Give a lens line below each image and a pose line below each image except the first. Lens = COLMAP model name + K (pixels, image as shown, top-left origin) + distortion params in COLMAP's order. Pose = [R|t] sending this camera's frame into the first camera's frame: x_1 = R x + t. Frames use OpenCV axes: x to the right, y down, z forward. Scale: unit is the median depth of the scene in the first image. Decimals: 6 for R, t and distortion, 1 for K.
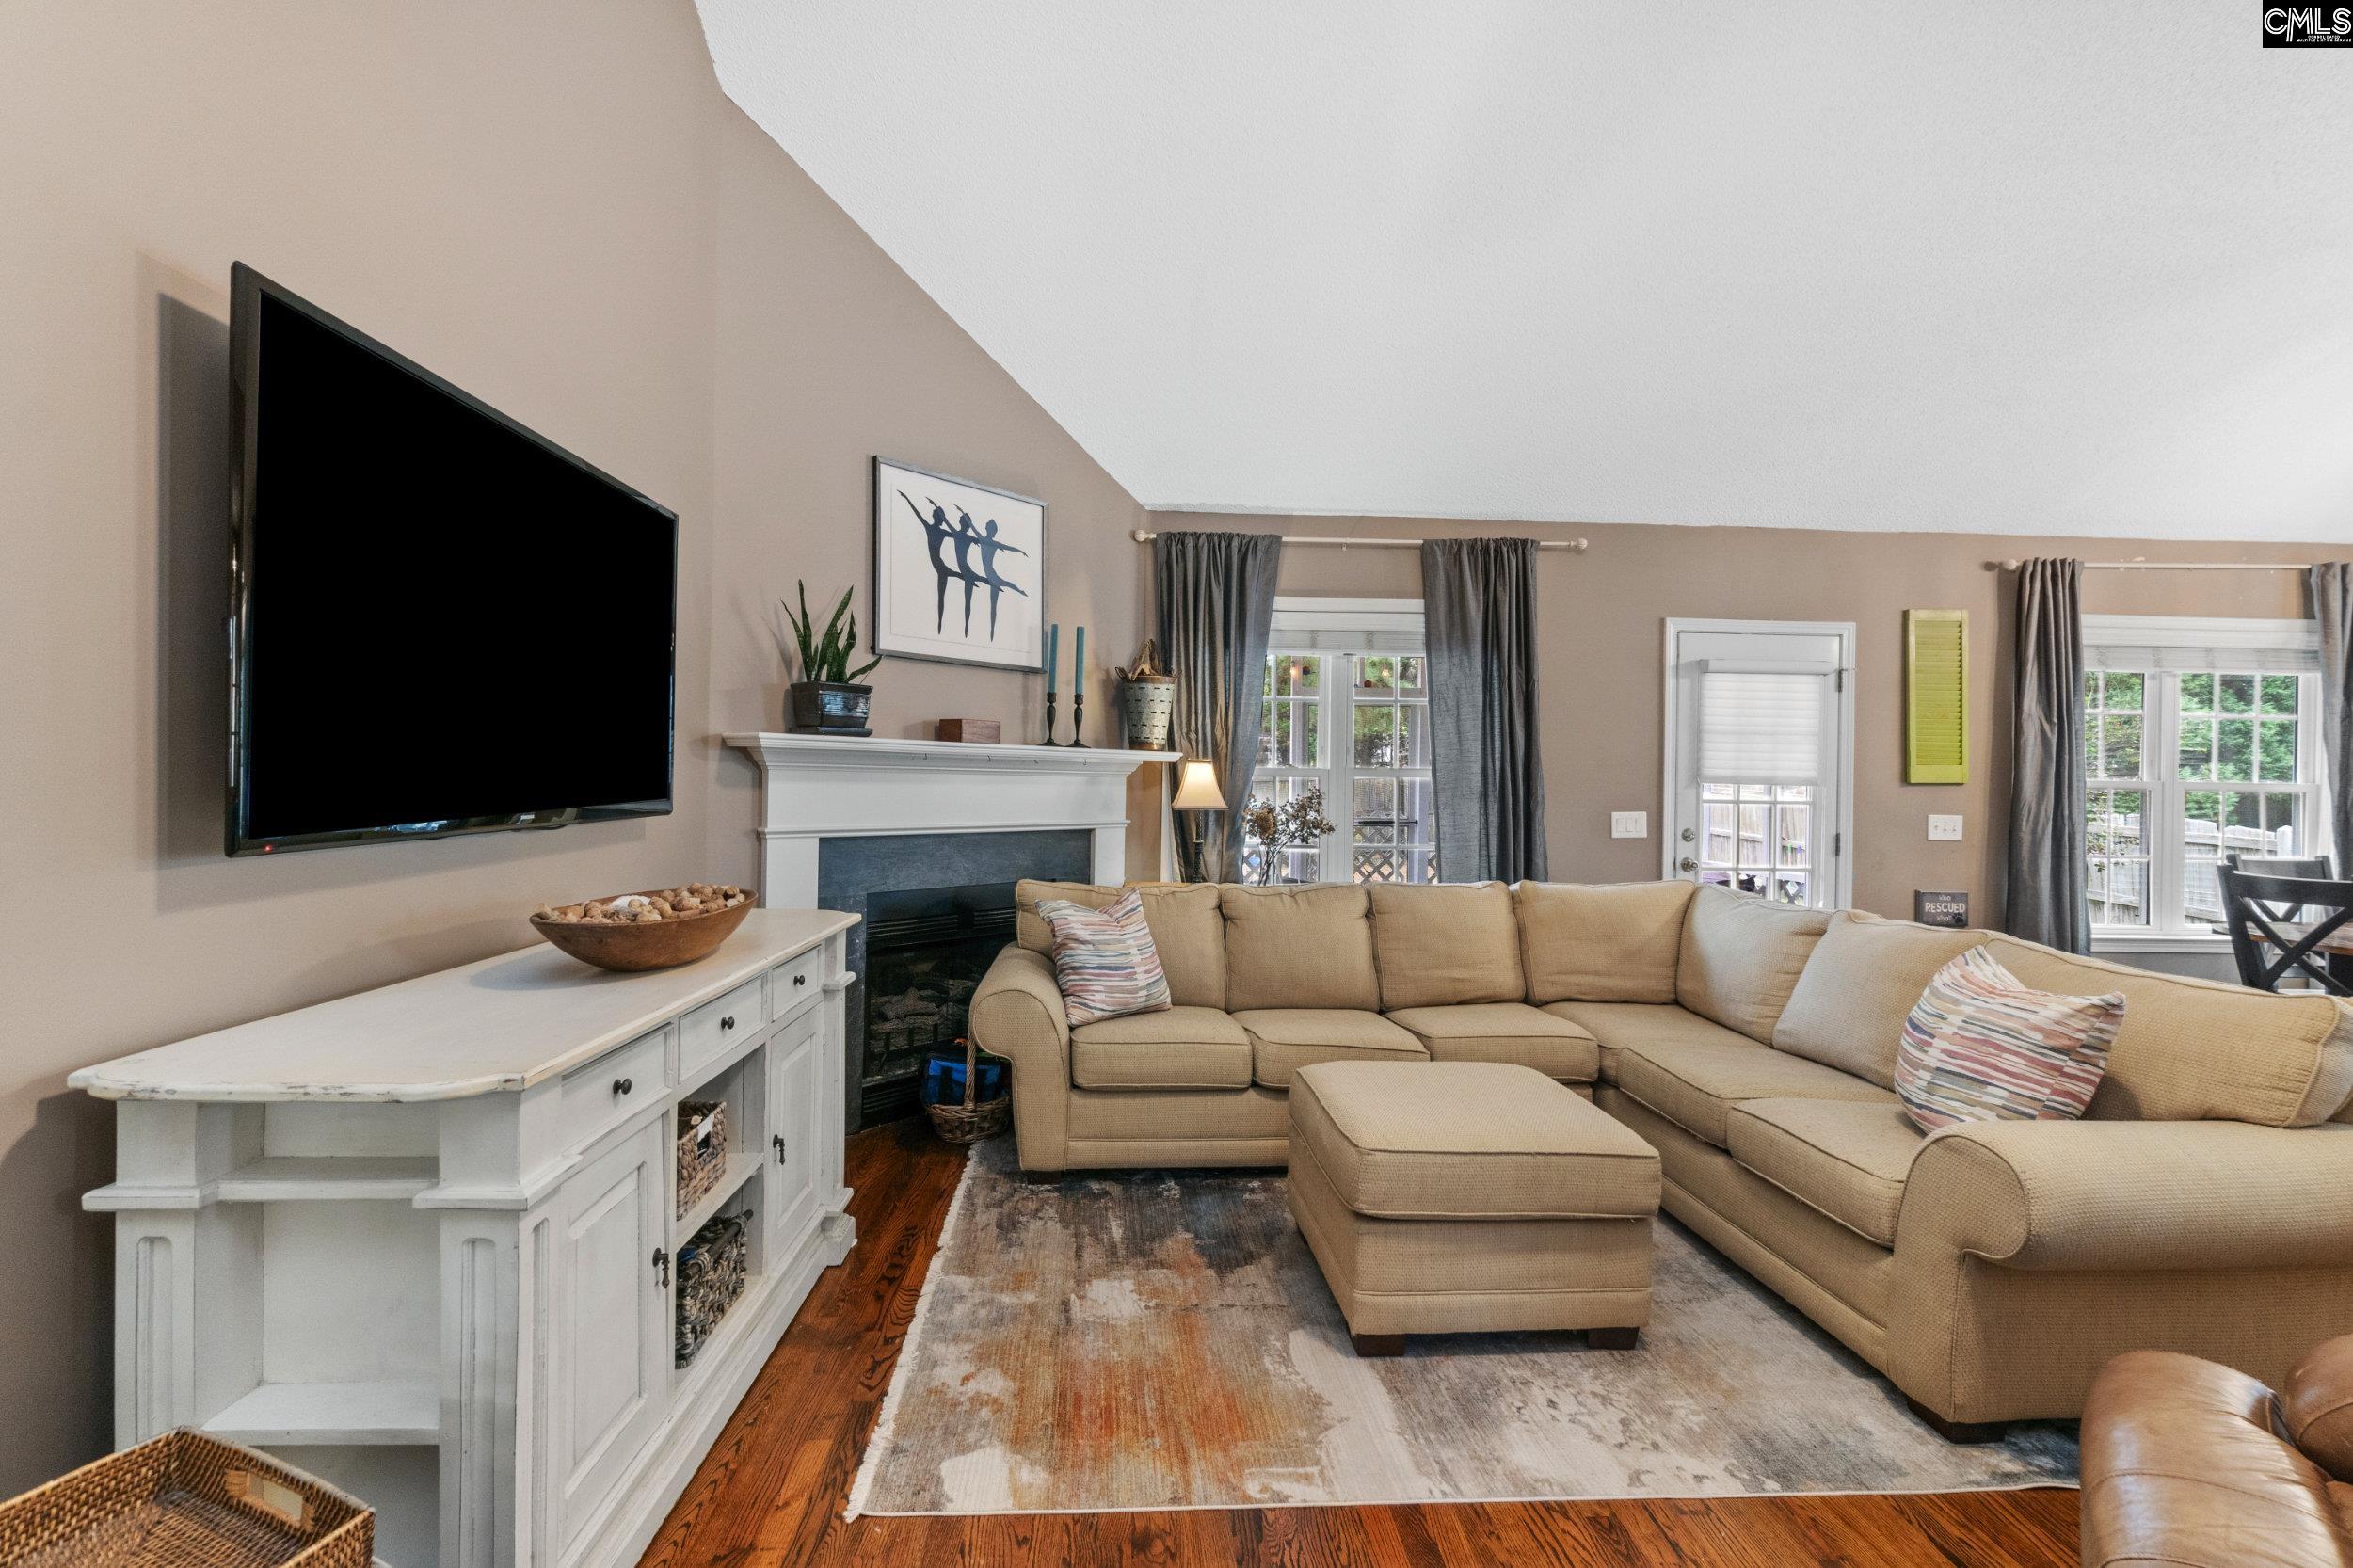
lens RADIAL K [[1040.3, 0, 1167.8], [0, 1040.3, 783.7], [0, 0, 1]] dist [-0.001365, -0.001145]
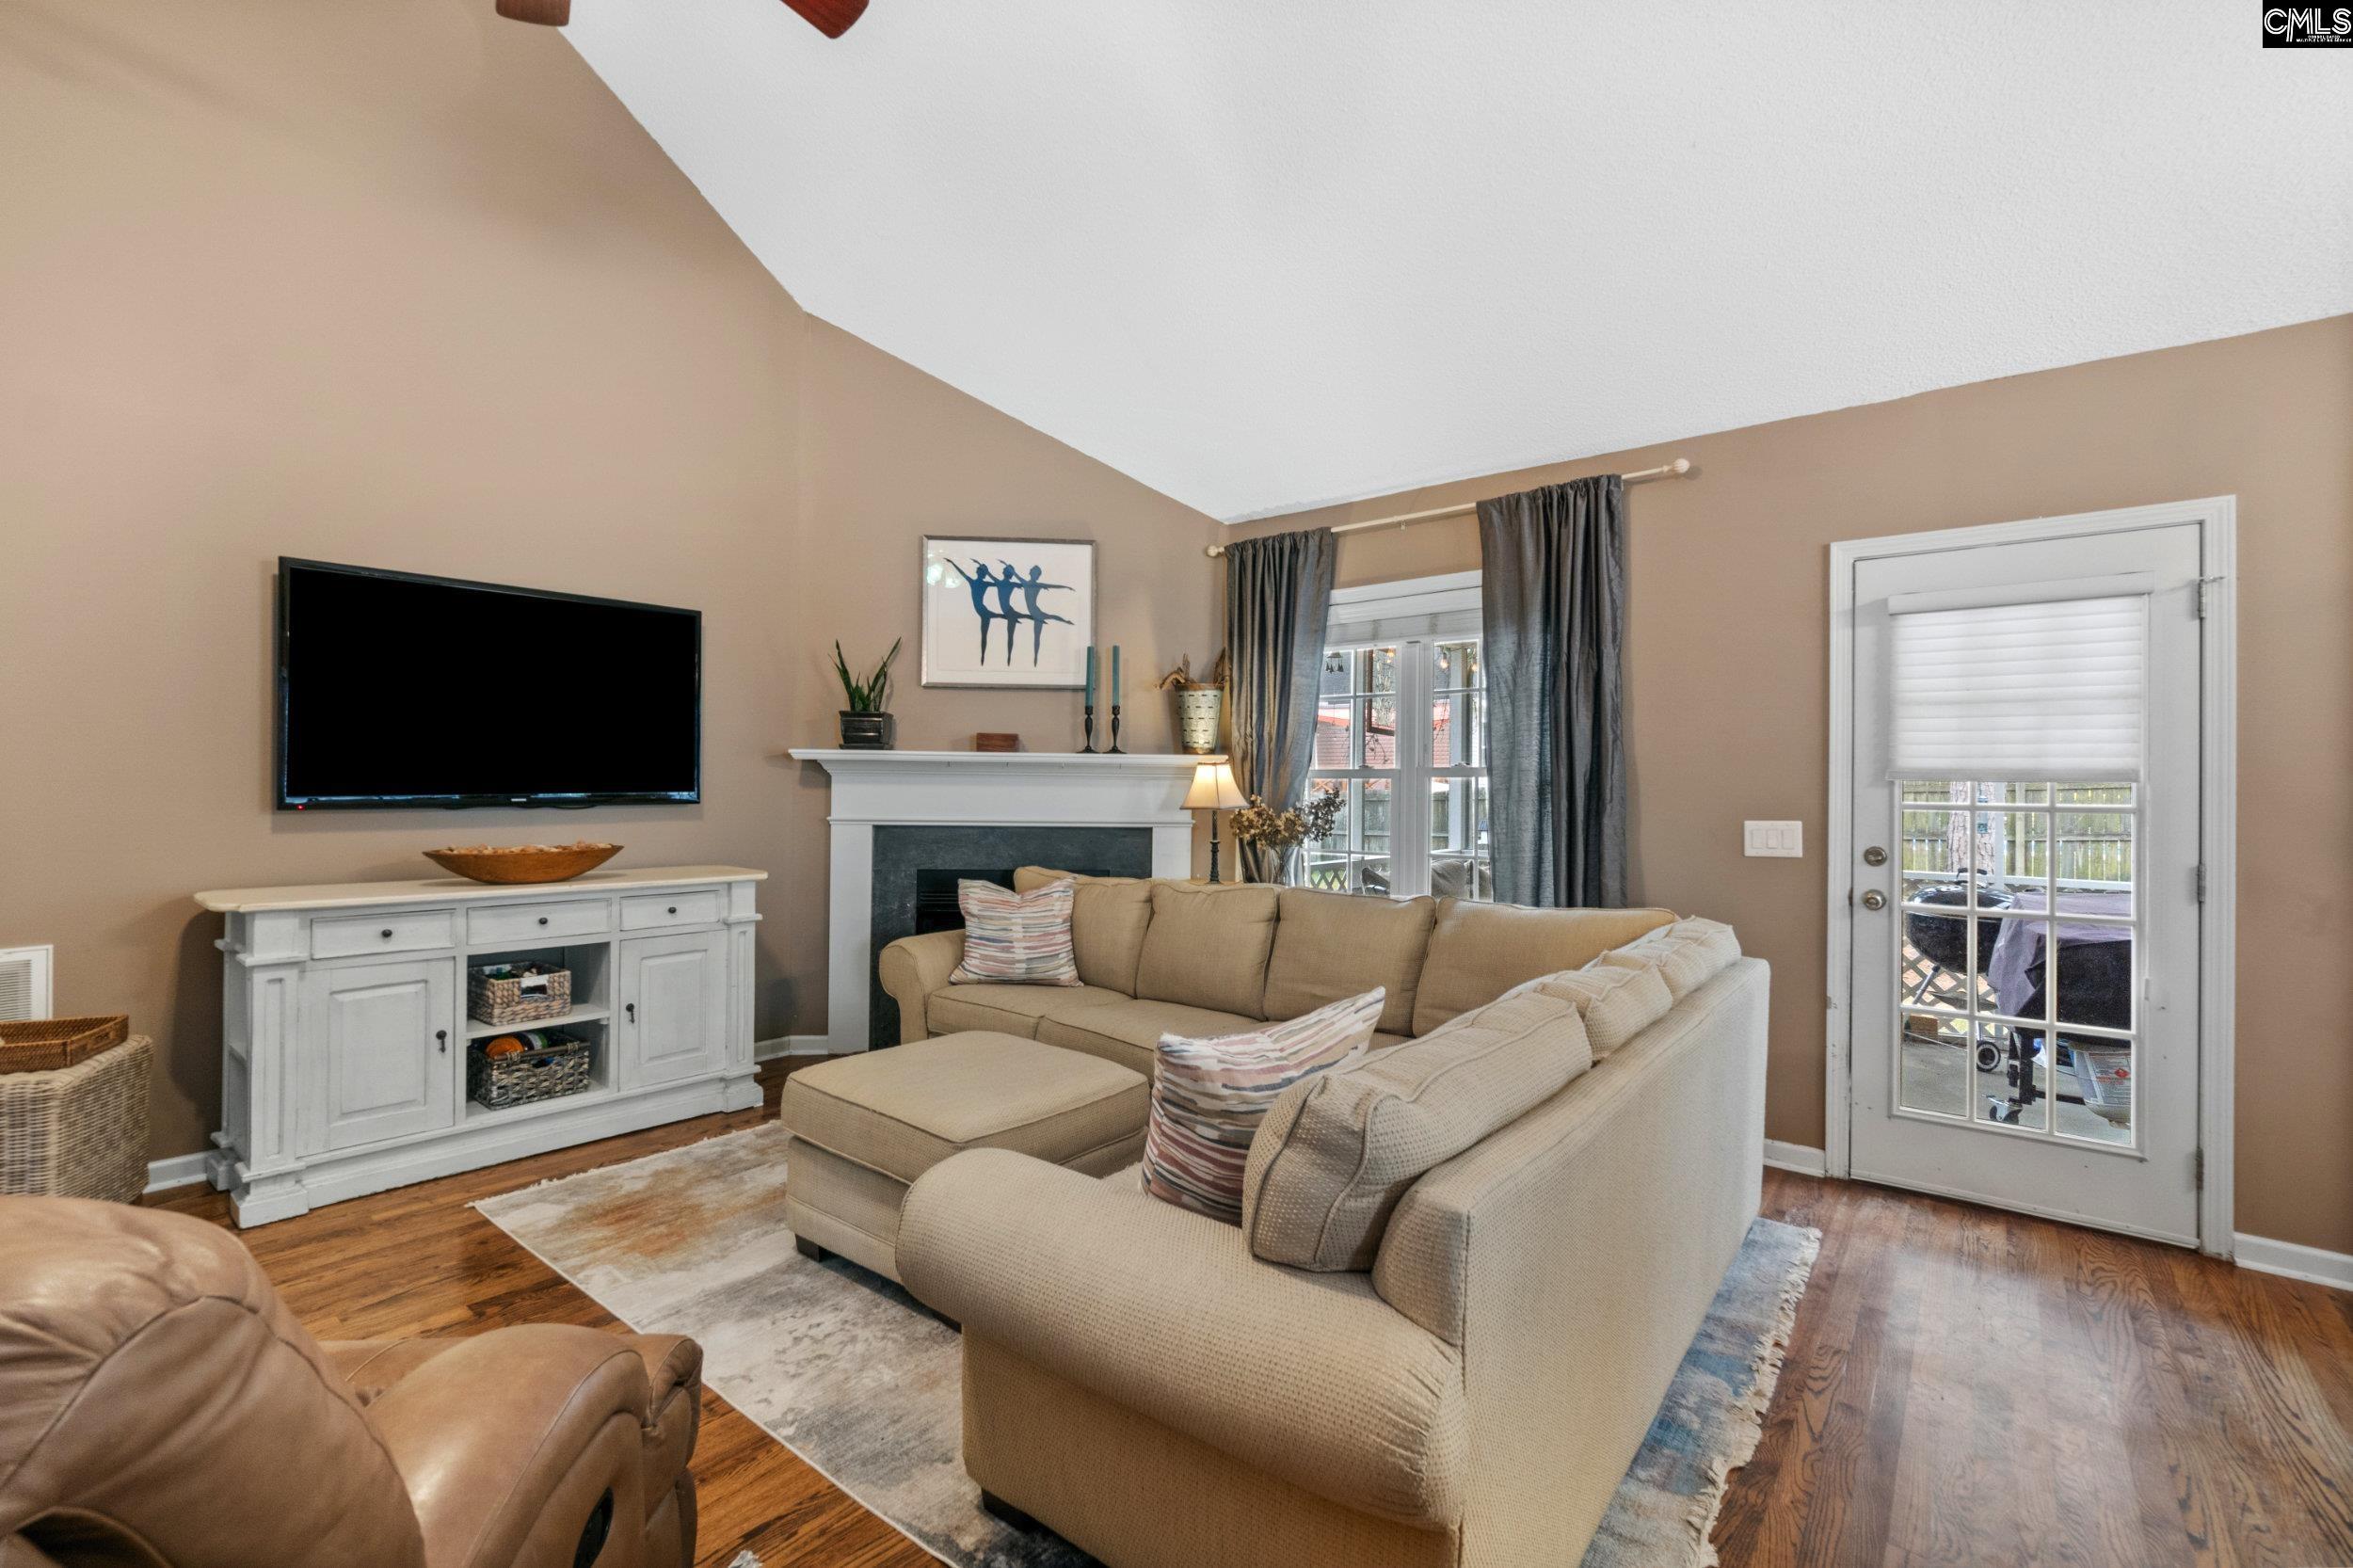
lens RADIAL K [[1040.3, 0, 1154.0], [0, 1040.3, 777.5], [0, 0, 1]] dist [-0.001365, -0.001145]
pose [[0.732530, -0.013443, -0.680602, 0.646042], [-0.001140, 0.999779, -0.020974, 0.013184], [0.680734, 0.016140, 0.732353, 0.190916]]
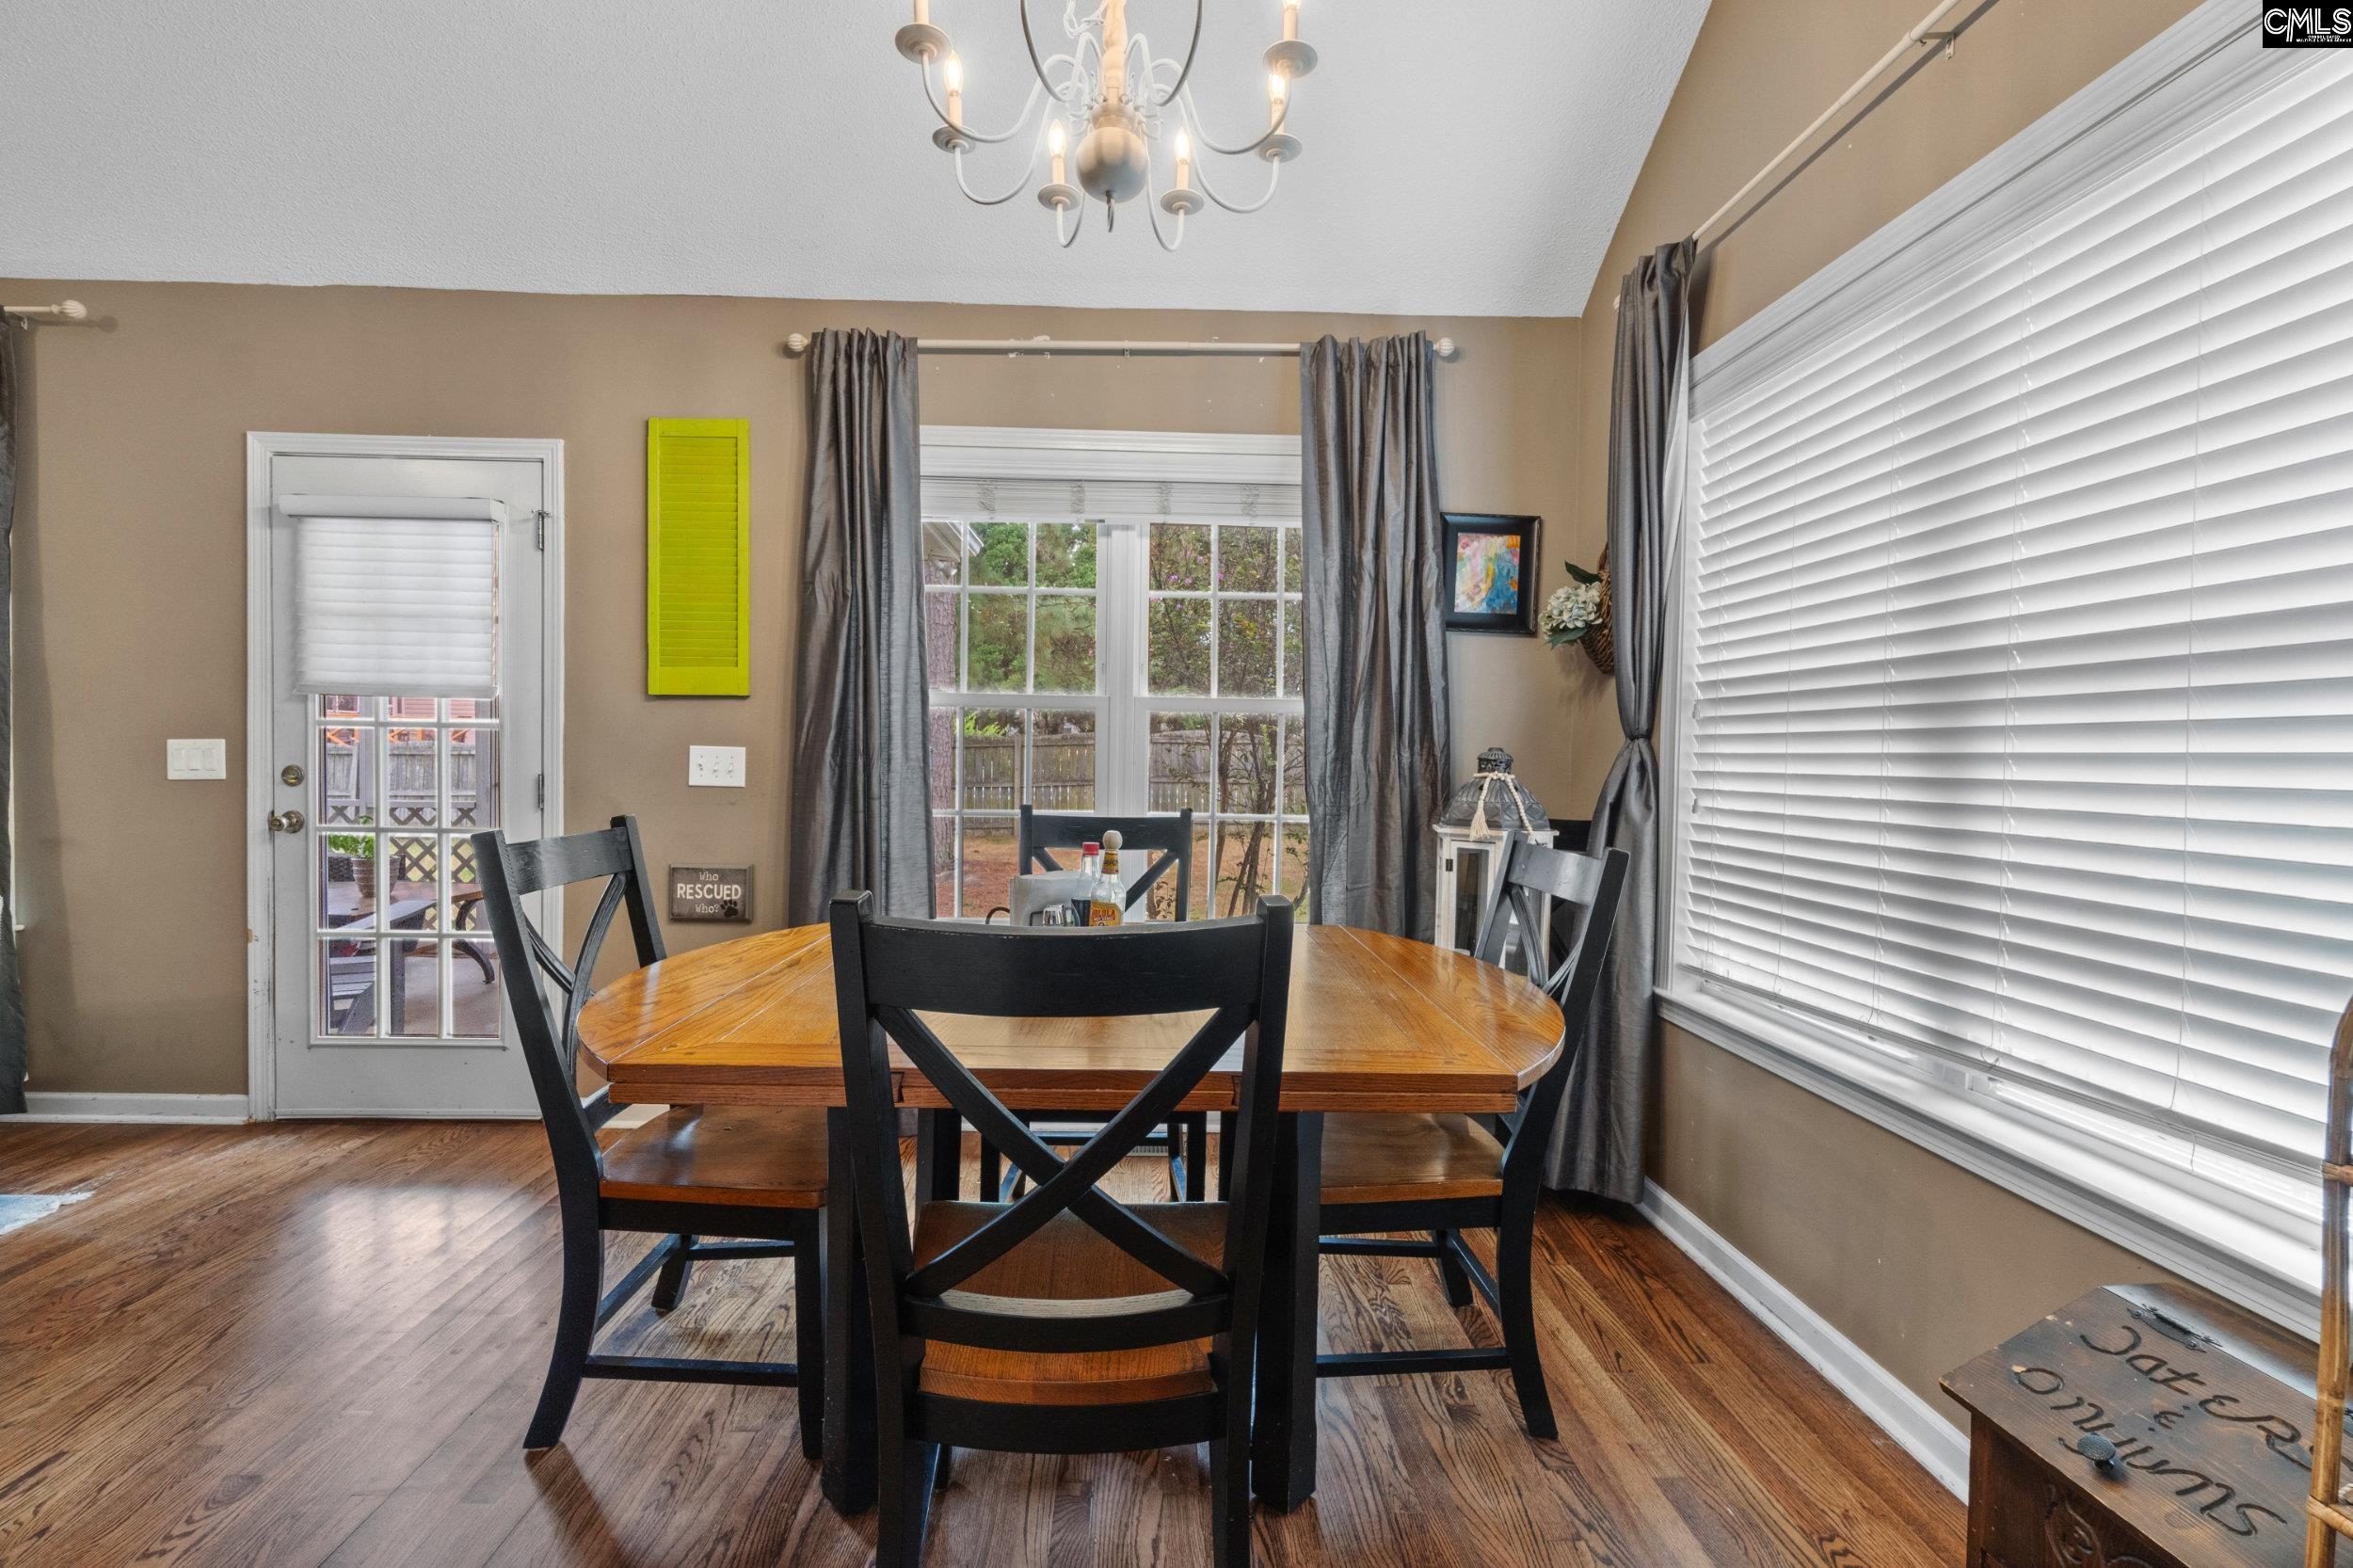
lens RADIAL K [[1040.3, 0, 1172.6], [0, 1040.3, 785.7], [0, 0, 1]] dist [-0.001365, -0.001145]
pose [[0.999721, 0.002362, -0.023485, 1.102799], [-0.001767, 0.999678, 0.025321, 0.040175], [0.023537, -0.025272, 0.999403, 0.393552]]
